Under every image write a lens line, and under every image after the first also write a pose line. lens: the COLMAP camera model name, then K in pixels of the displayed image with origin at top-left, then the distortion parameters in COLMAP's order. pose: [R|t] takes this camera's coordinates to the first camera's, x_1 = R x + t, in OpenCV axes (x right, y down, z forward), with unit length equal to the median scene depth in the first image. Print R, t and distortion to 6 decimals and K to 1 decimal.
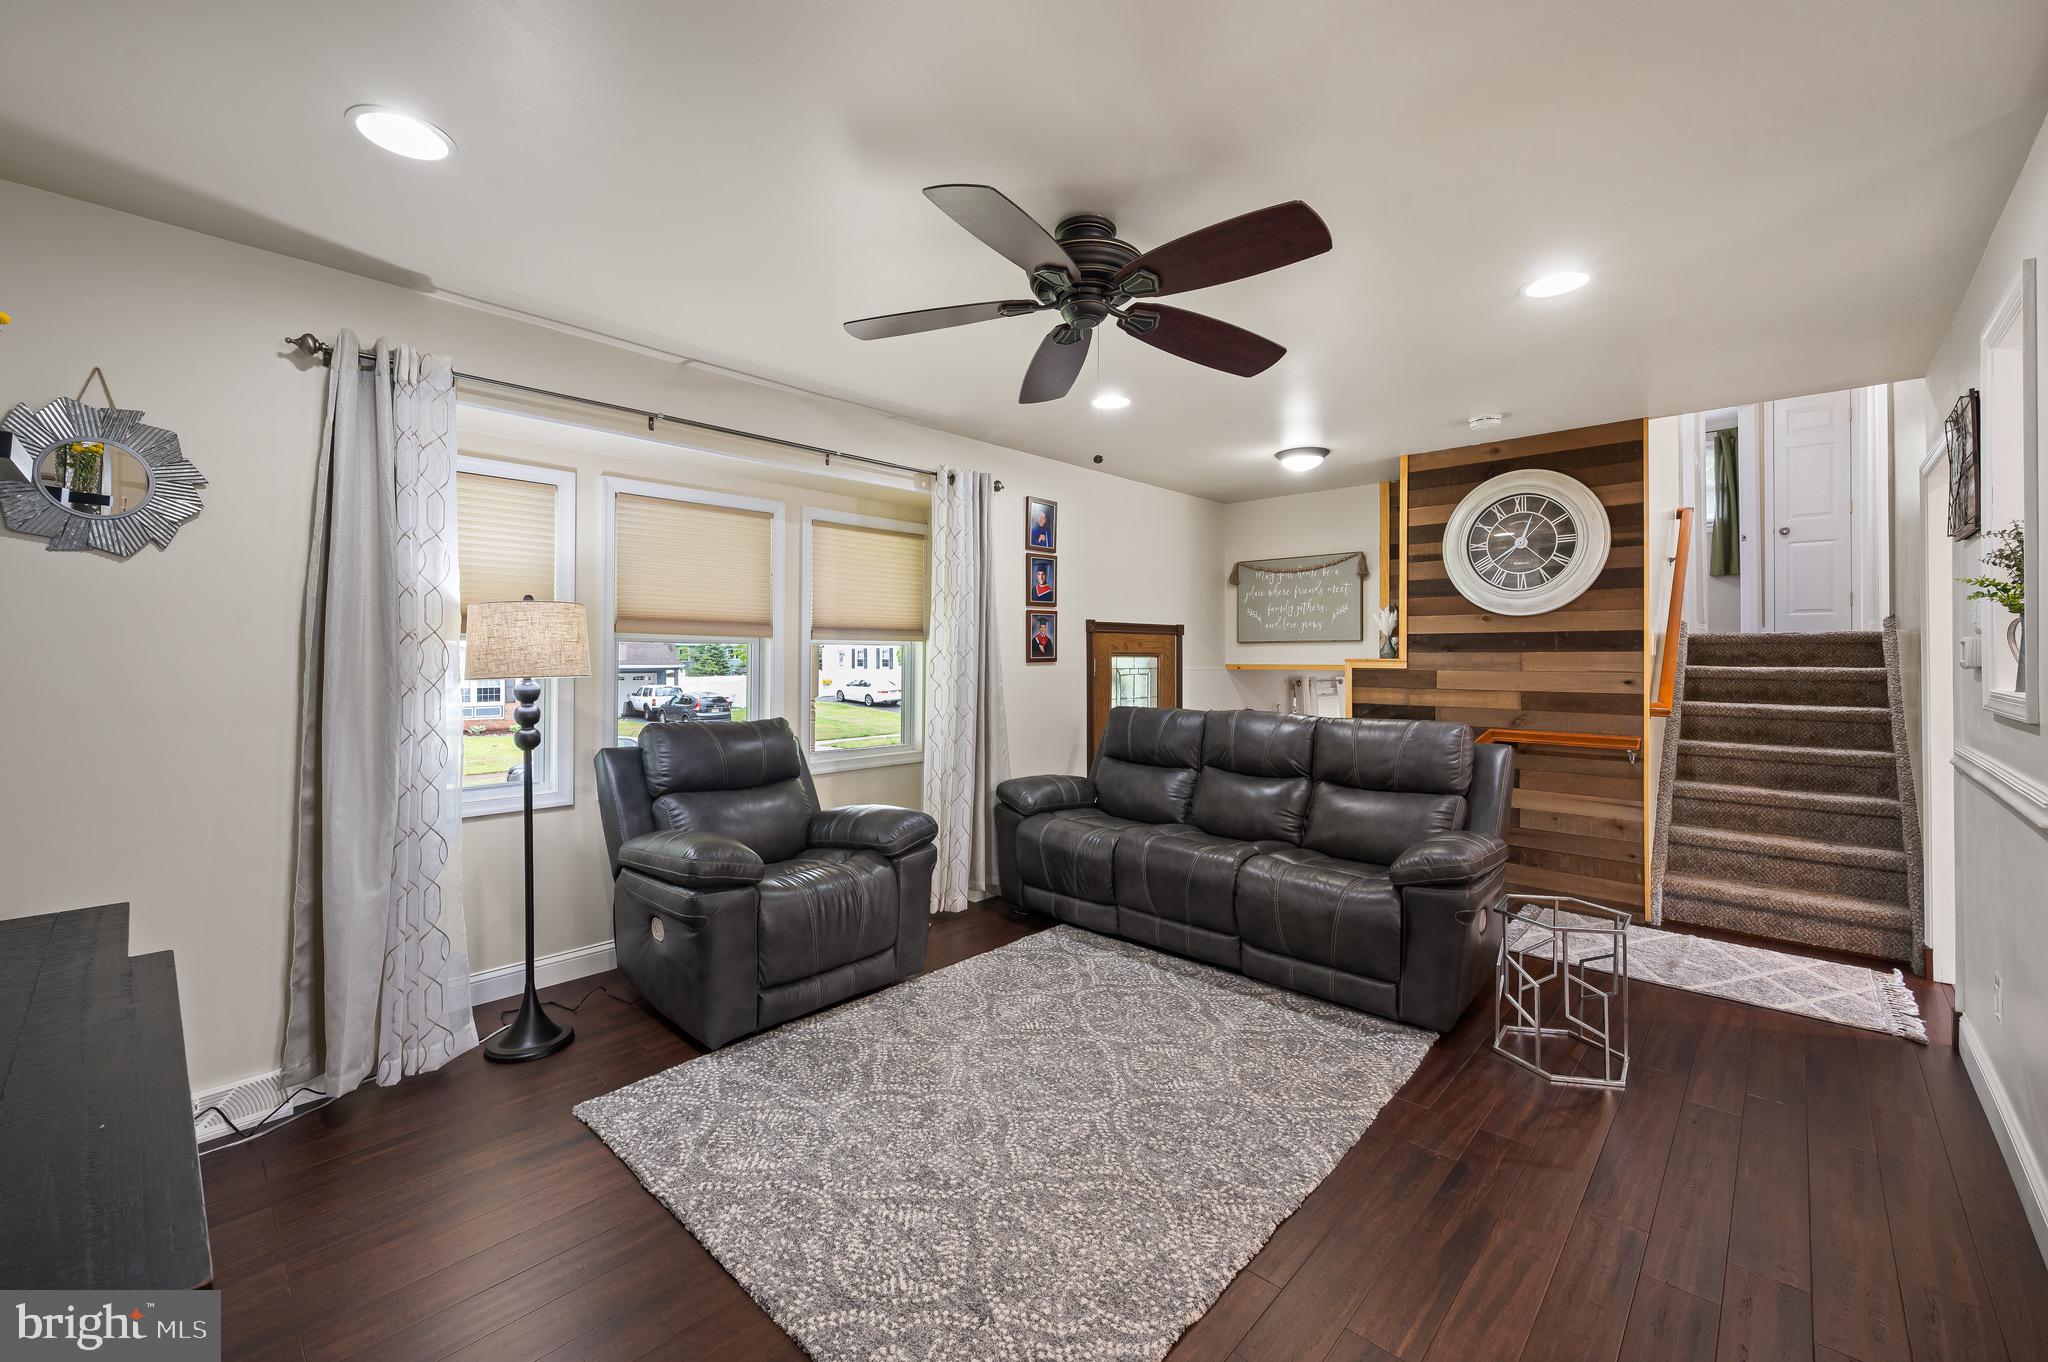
lens RADIAL K [[823.9, 0, 1023.4], [0, 823.9, 652.3], [0, 0, 1]] dist [-0.000075, -0.000405]
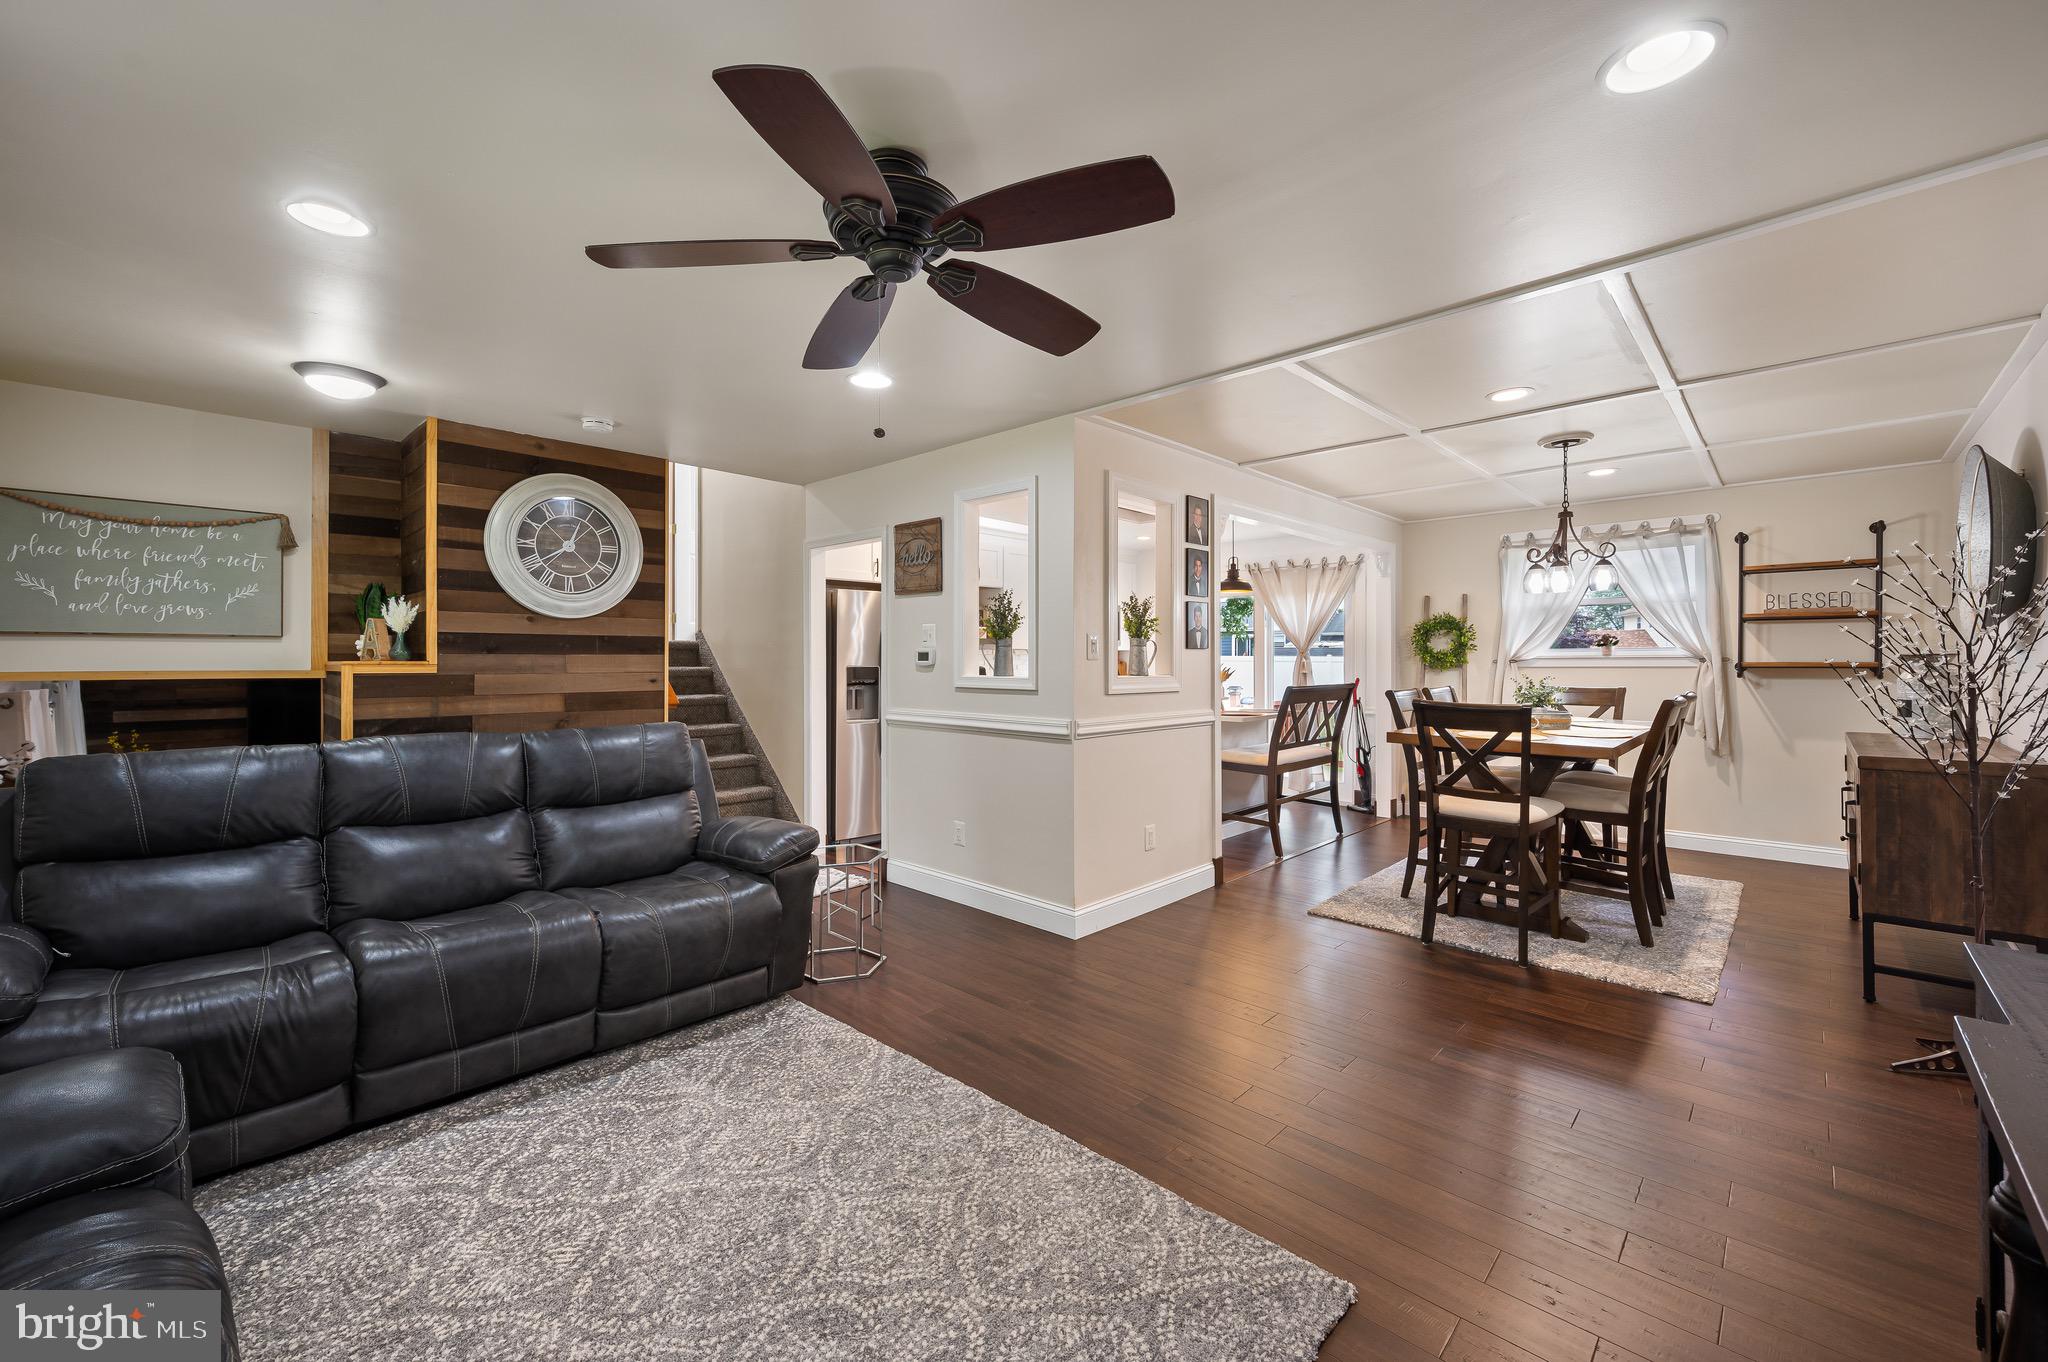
lens RADIAL K [[823.9, 0, 1023.4], [0, 823.9, 652.3], [0, 0, 1]] dist [-0.000075, -0.000405]
pose [[0.006036, 0.008466, 0.999946, -0.480079], [-0.006330, 0.999944, -0.008428, 0.002764], [-0.999962, -0.006279, 0.006089, 0.515839]]
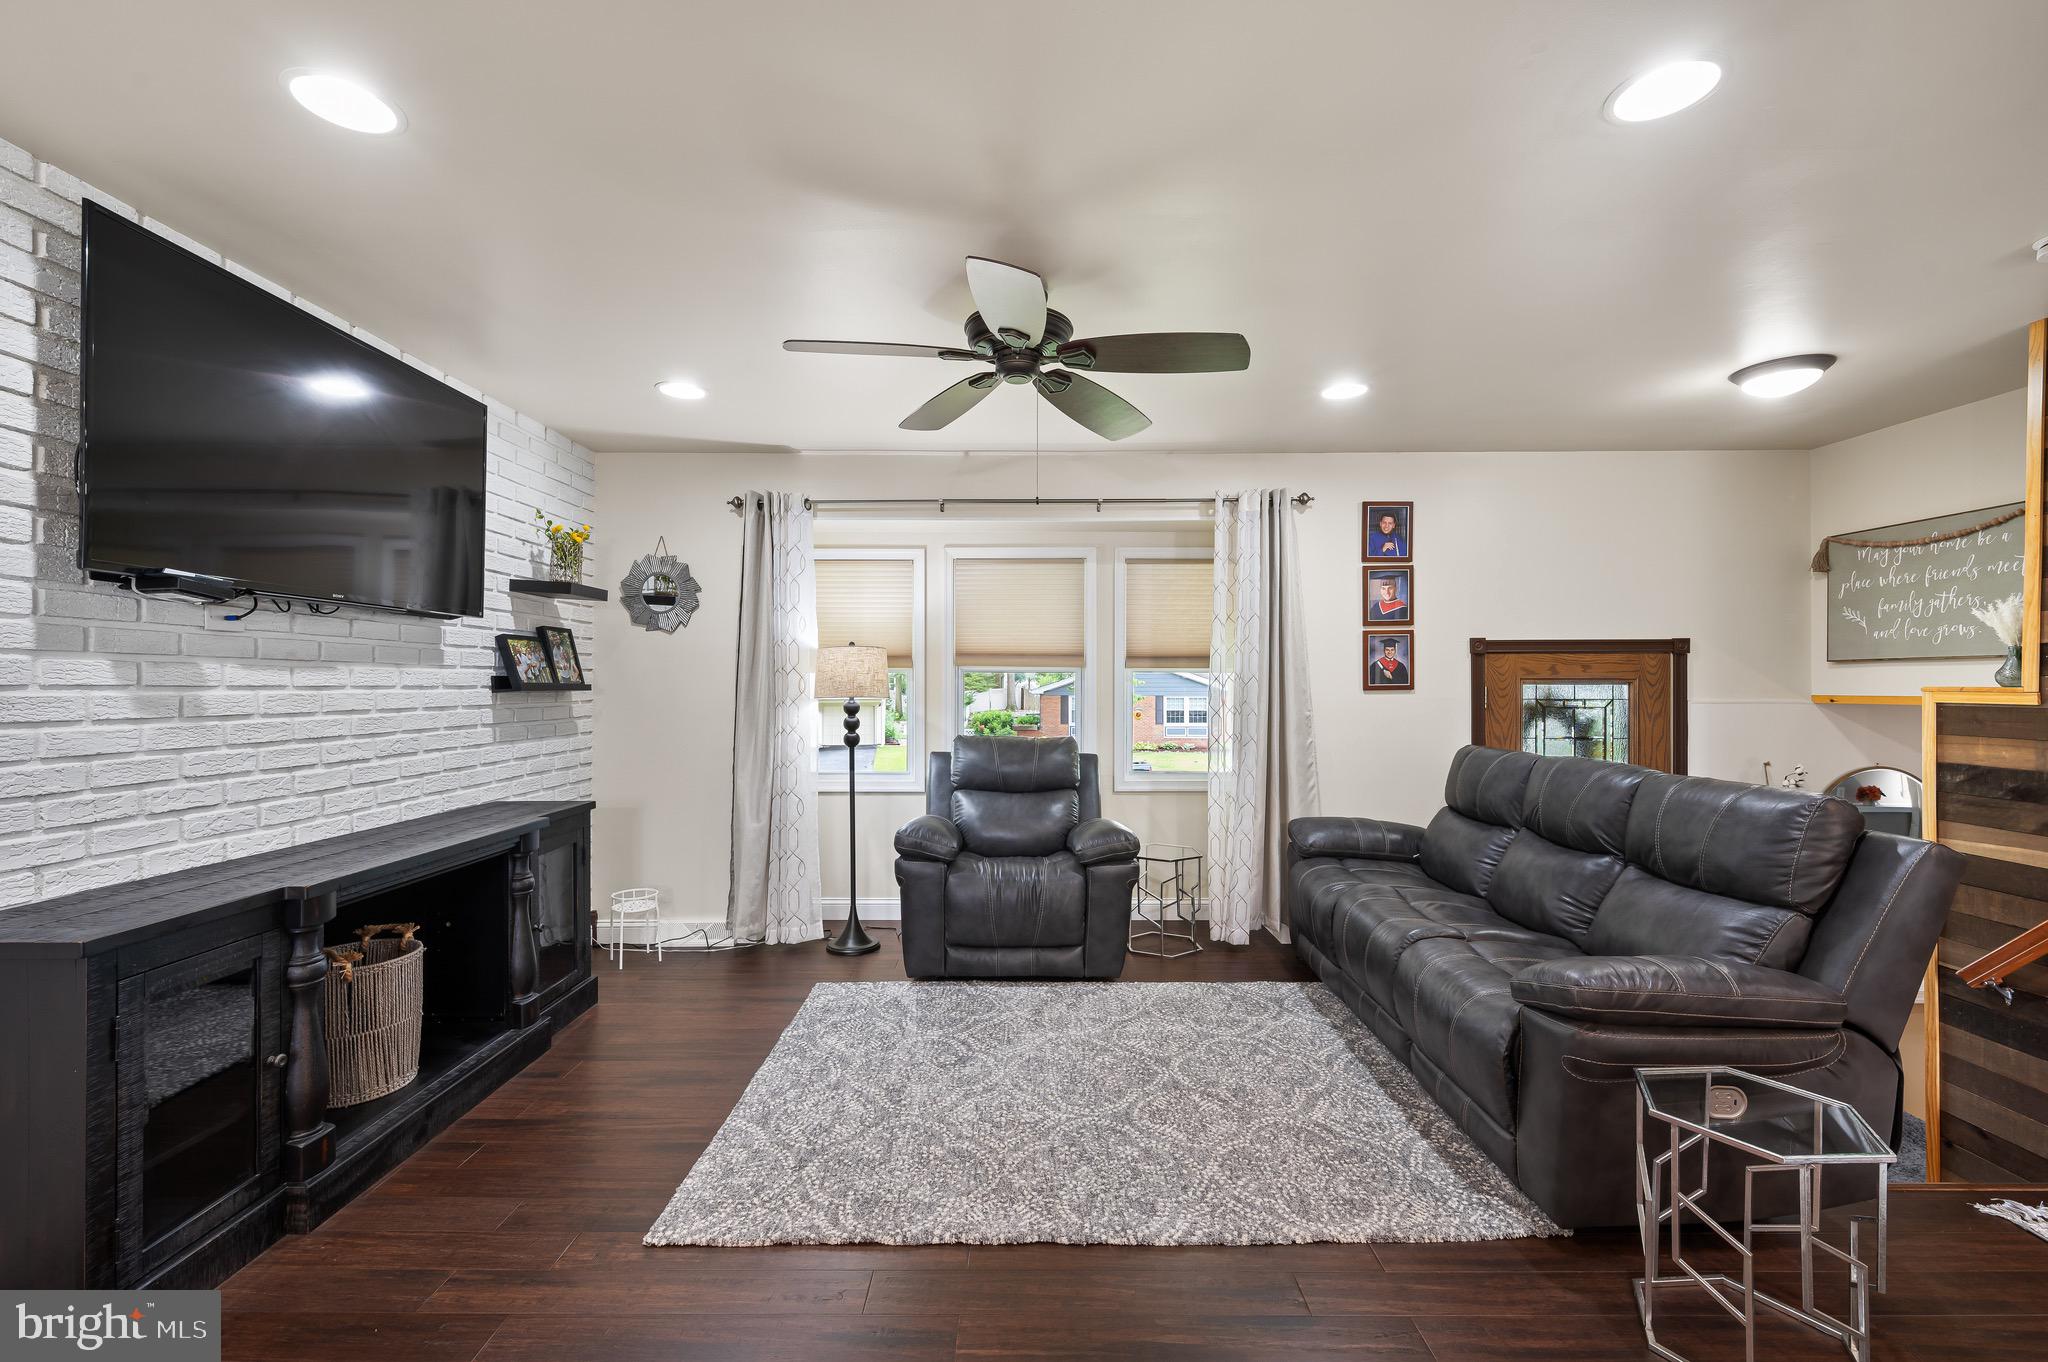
lens RADIAL K [[862.9, 0, 1024.0], [0, 862.9, 681.0], [0, 0, 1]] dist [0.000778, -0.000095]
pose [[0.679356, -0.002173, -0.733806, 0.555553], [0.003893, 0.999992, 0.000643, 0.000720], [0.733799, -0.003294, 0.679359, 0.134459]]
